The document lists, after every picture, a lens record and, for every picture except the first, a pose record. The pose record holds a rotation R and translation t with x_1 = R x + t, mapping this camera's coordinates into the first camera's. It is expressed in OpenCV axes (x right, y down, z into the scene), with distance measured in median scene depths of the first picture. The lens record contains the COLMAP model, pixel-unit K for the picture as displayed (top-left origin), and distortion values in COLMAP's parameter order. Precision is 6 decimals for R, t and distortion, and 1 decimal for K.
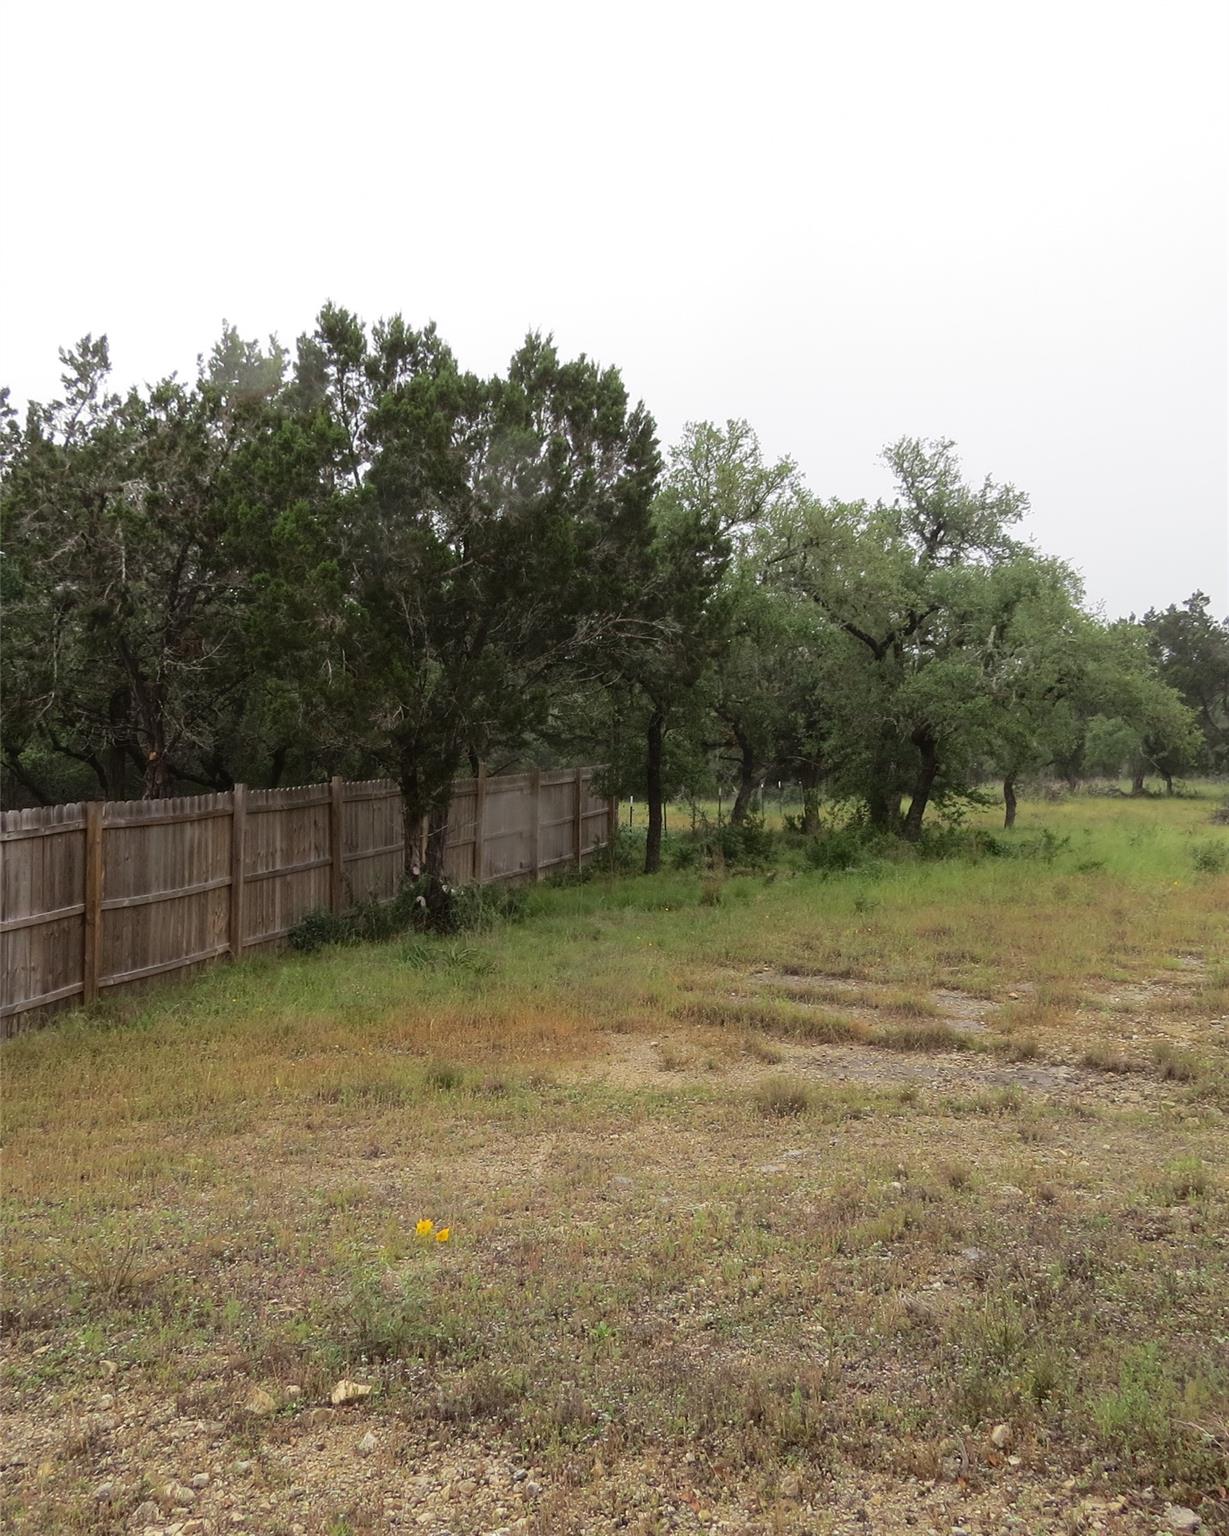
lens RADIAL K [[1476.0, 0, 611.0], [0, 1476.0, 767.4], [0, 0, 1]] dist [-0.016296, 0.000000]
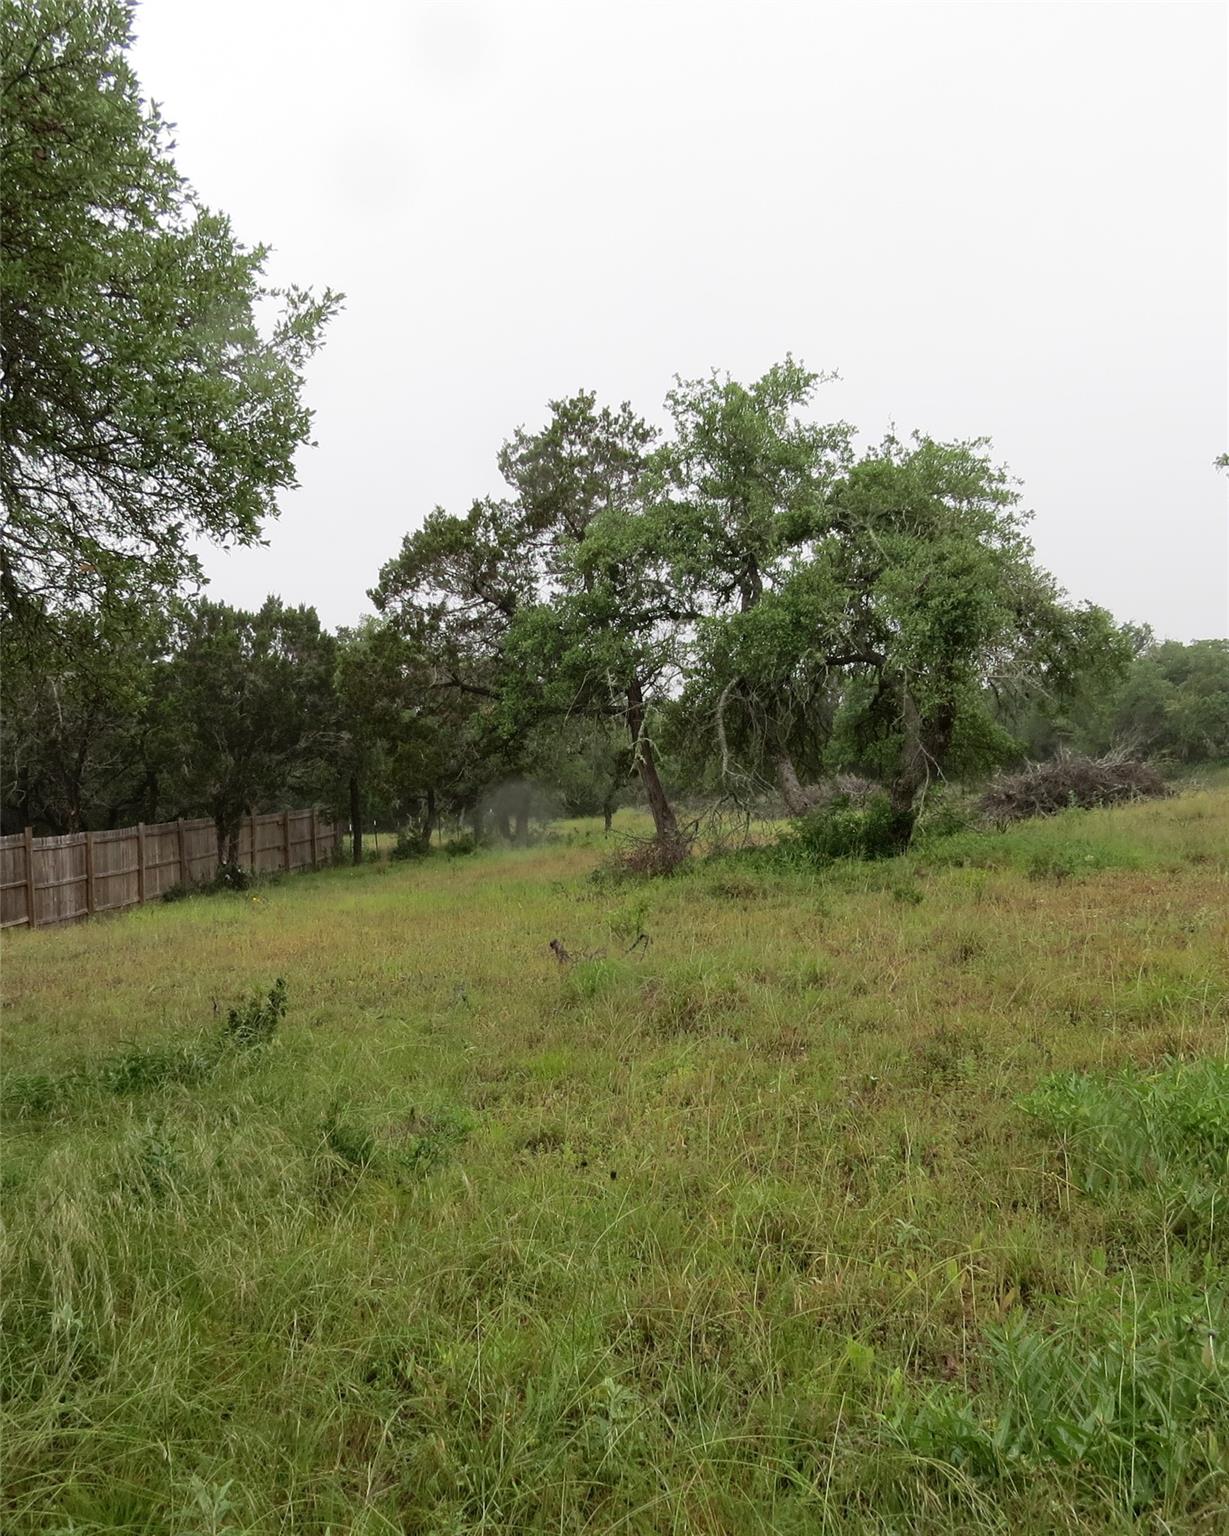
lens RADIAL K [[1476.0, 0, 625.8], [0, 1476.0, 769.0], [0, 0, 1]] dist [-0.016296, 0.000000]
pose [[0.984726, -0.050890, 0.166508, 0.081668], [0.054775, 0.998321, -0.018821, 0.011363], [-0.165271, 0.027654, 0.985860, -1.121026]]
